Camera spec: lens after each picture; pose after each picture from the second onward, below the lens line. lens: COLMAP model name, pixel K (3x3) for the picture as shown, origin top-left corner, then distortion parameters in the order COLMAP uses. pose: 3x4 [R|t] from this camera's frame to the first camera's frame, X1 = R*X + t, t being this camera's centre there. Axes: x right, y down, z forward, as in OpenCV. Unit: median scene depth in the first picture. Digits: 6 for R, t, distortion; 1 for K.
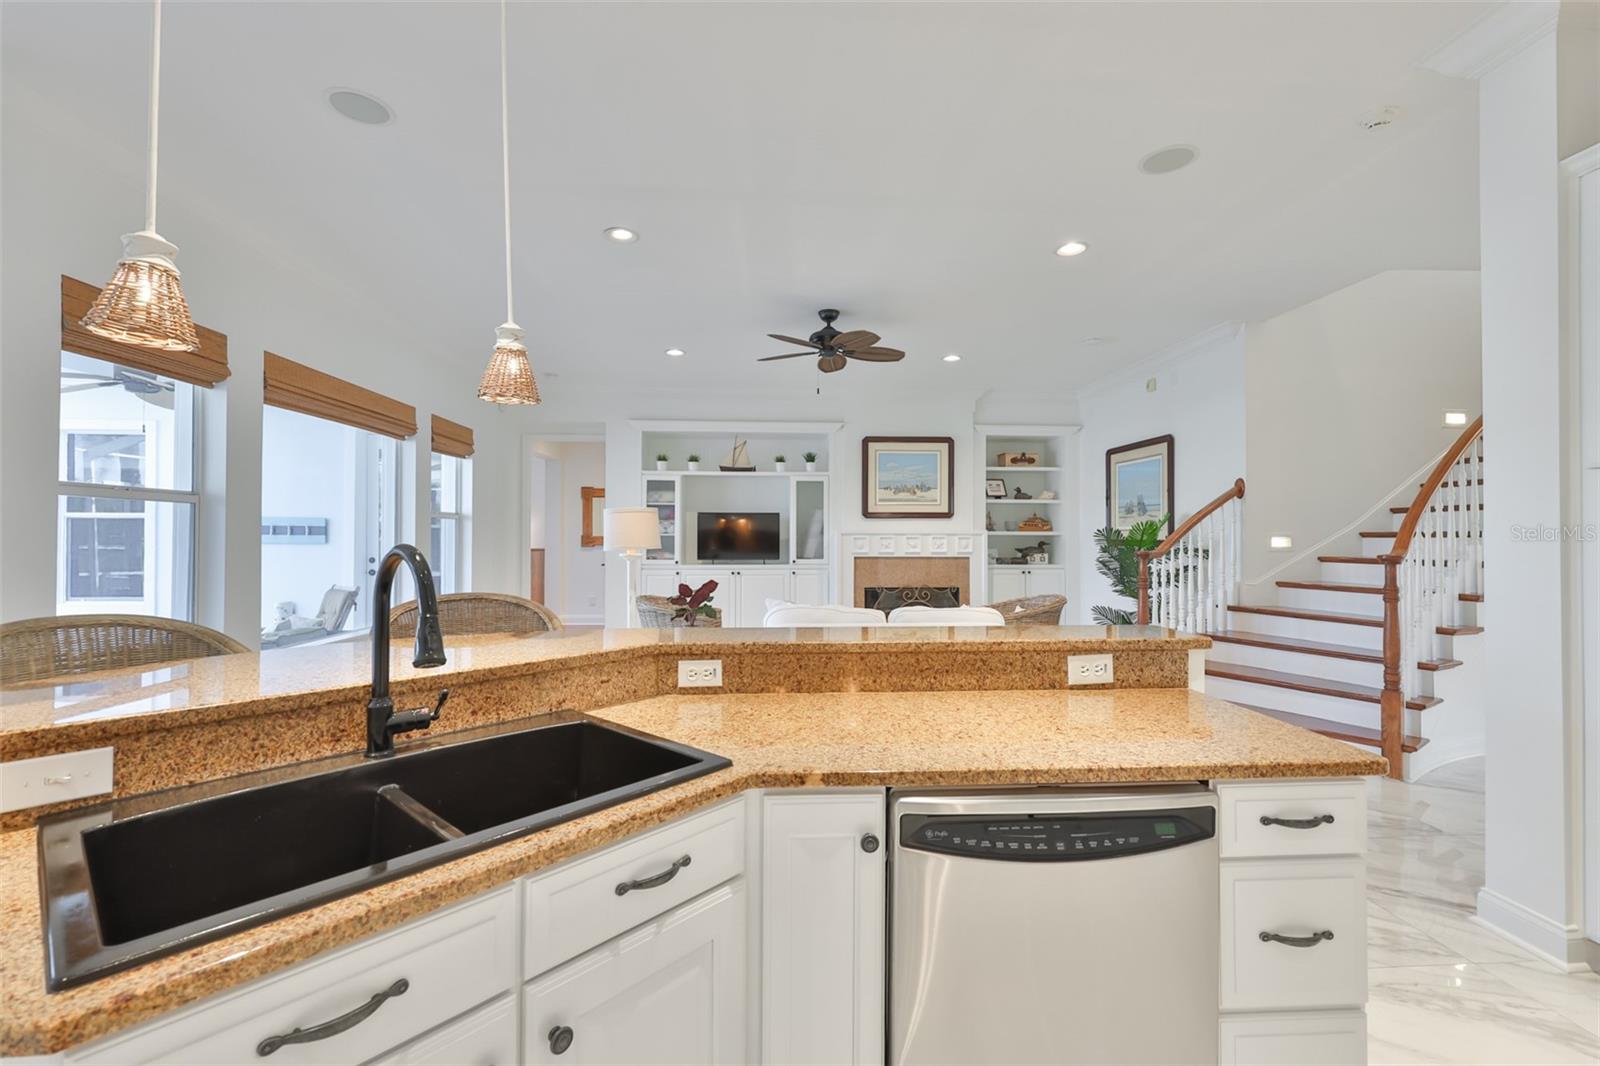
lens RADIAL K [[682.5, 0, 799.8], [0, 682.5, 536.0], [0, 0, 1]] dist [-0.003531, -0.000977]
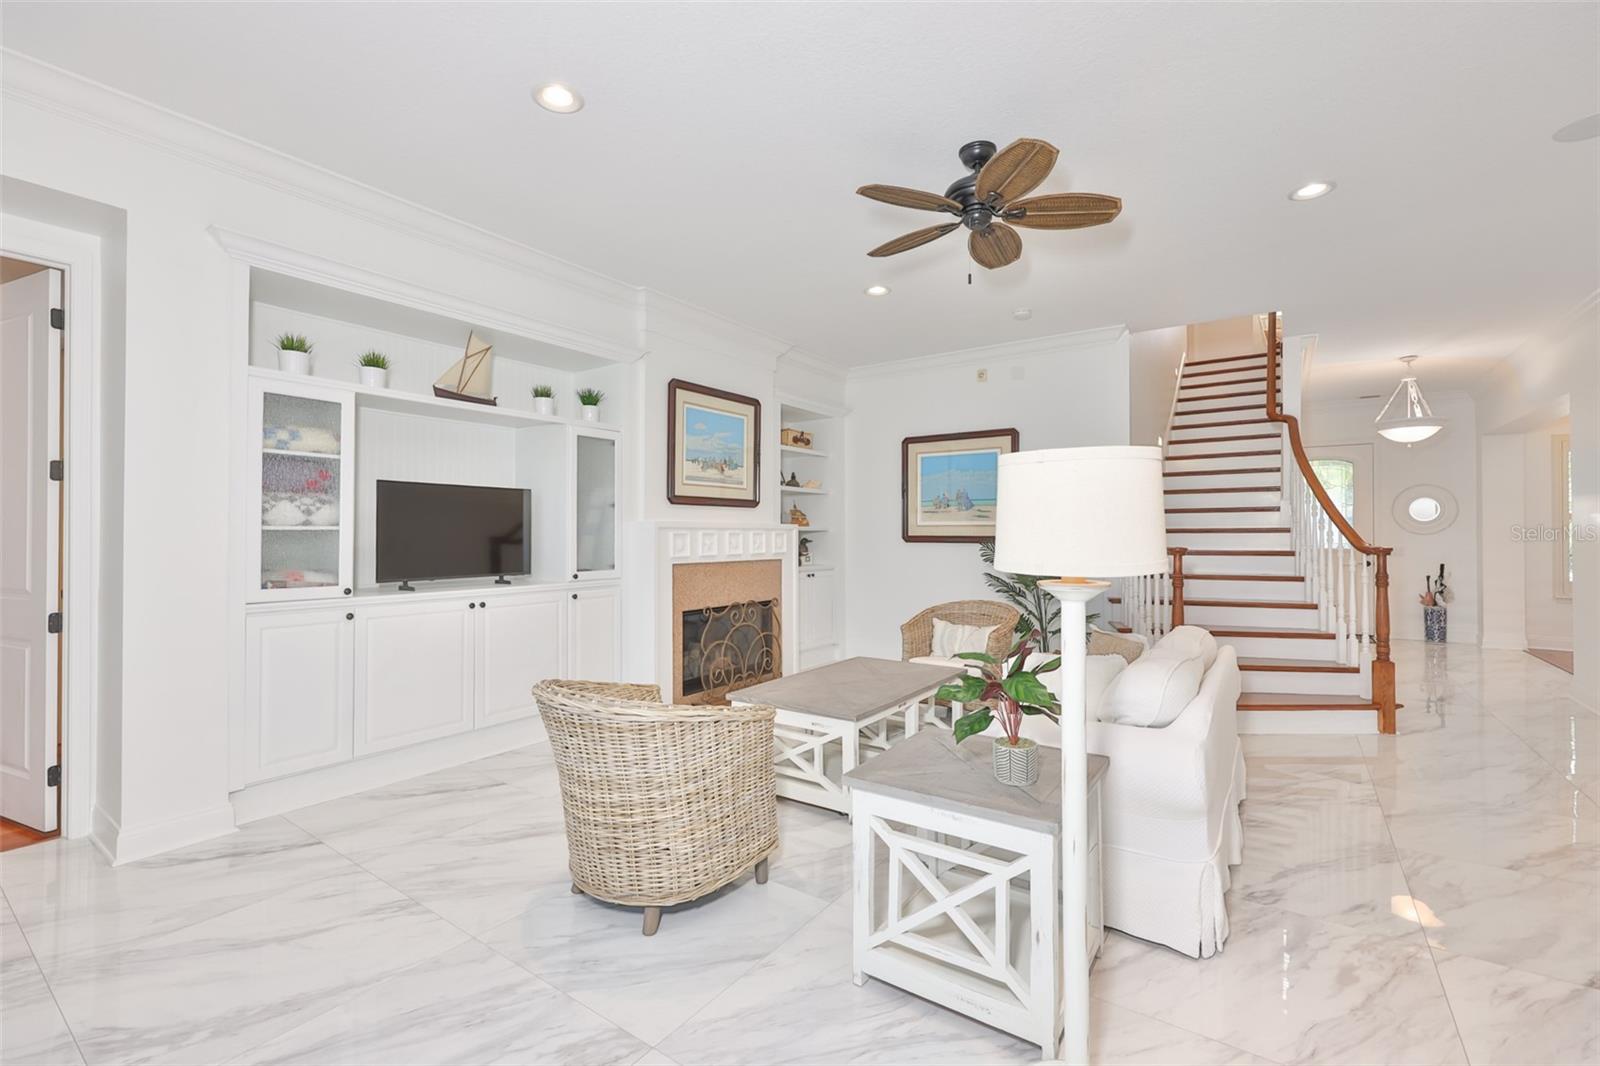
lens RADIAL K [[696.7, 0, 791.0], [0, 696.7, 527.3], [0, 0, 1]] dist [-0.002857, 0.000254]
pose [[0.616038, 0.007500, 0.787681, -0.354480], [-0.001277, 0.999963, -0.008522, 0.001453], [-0.787716, 0.004244, 0.616024, 0.504537]]
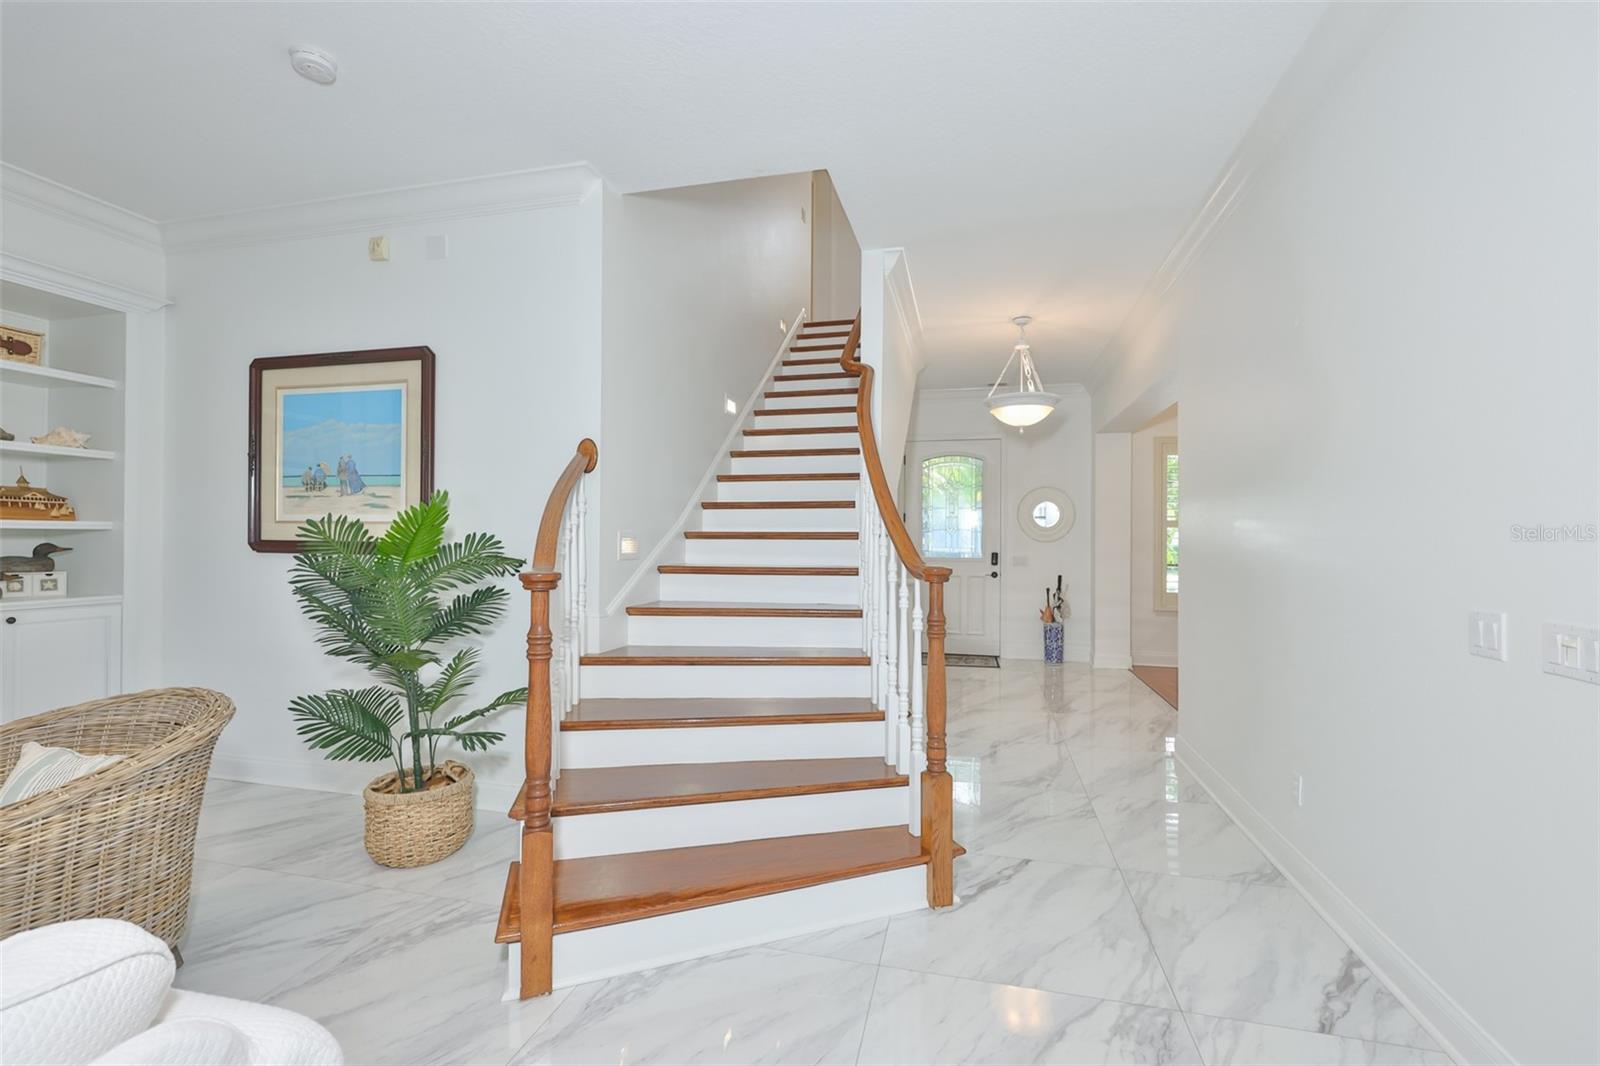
lens RADIAL K [[682.5, 0, 800.0], [0, 682.5, 532.1], [0, 0, 1]] dist [-0.003531, -0.000977]
pose [[0.296084, 0.011733, 0.955090, 0.091527], [-0.009135, 0.999914, -0.009451, 0.000112], [-0.955118, -0.005927, 0.296165, 0.440208]]
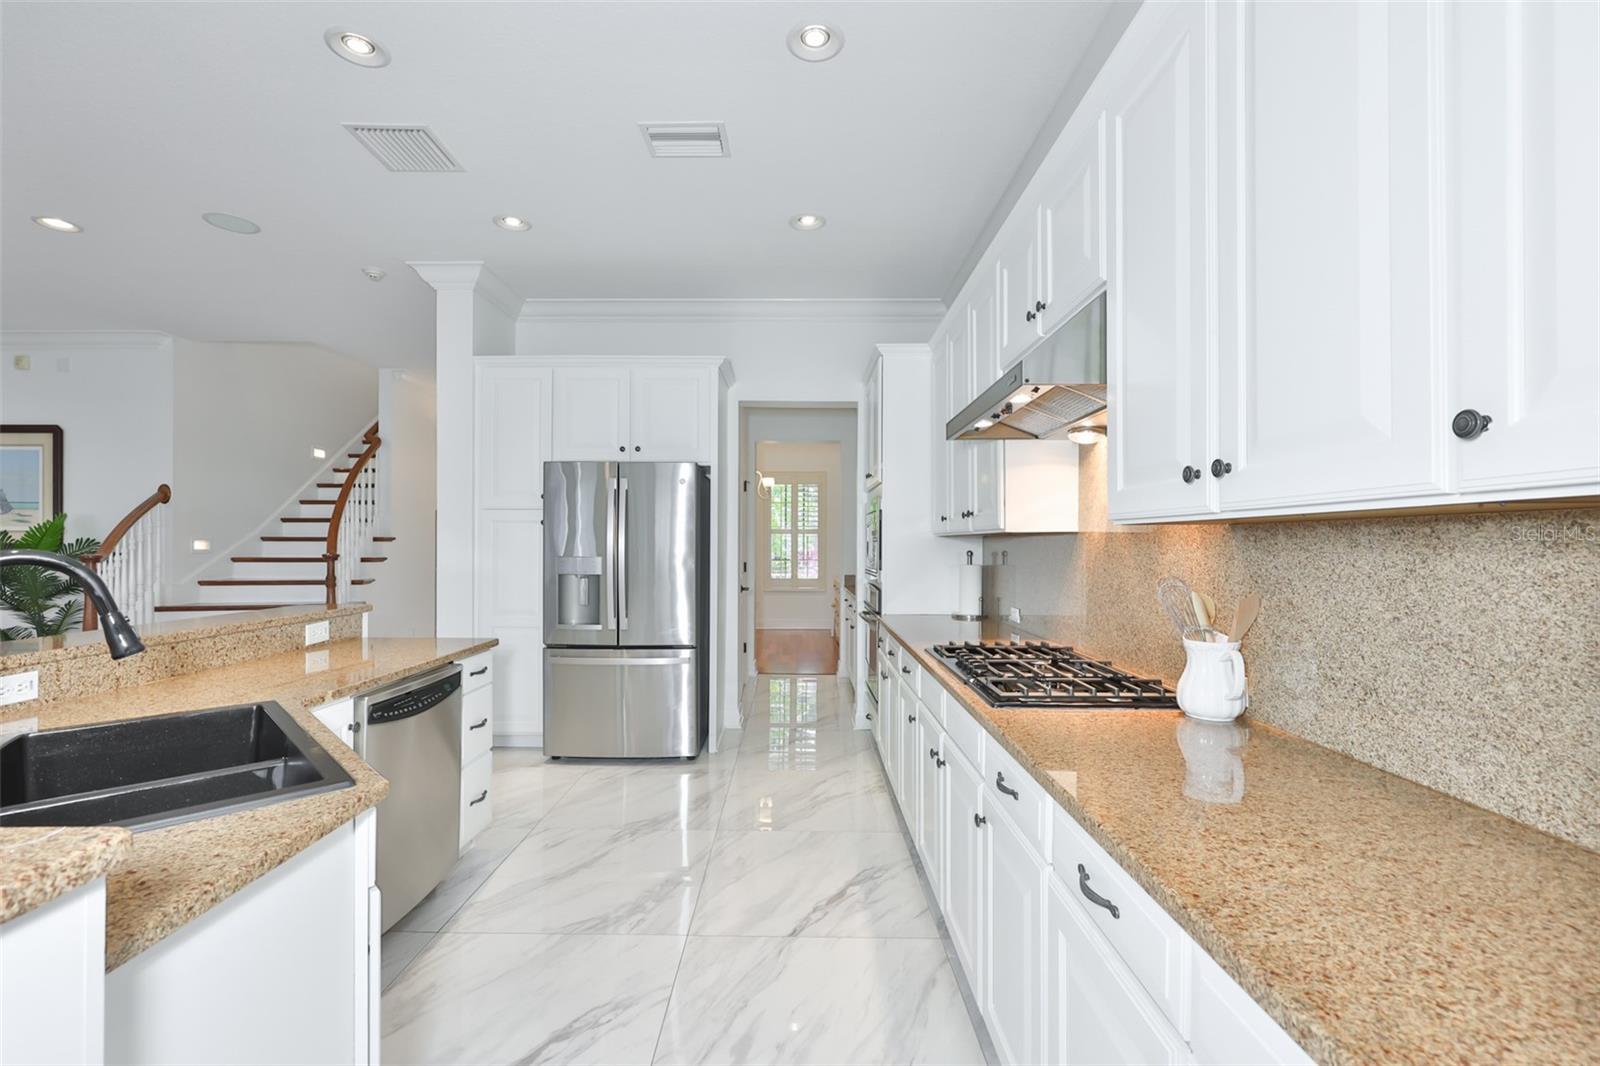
lens RADIAL K [[682.5, 0, 795.1], [0, 682.5, 543.1], [0, 0, 1]] dist [-0.003531, -0.000977]
pose [[0.069614, -0.000757, 0.997574, -0.223055], [-0.005739, 0.999983, 0.001159, -0.000647], [-0.997557, -0.005806, 0.069609, -0.026865]]
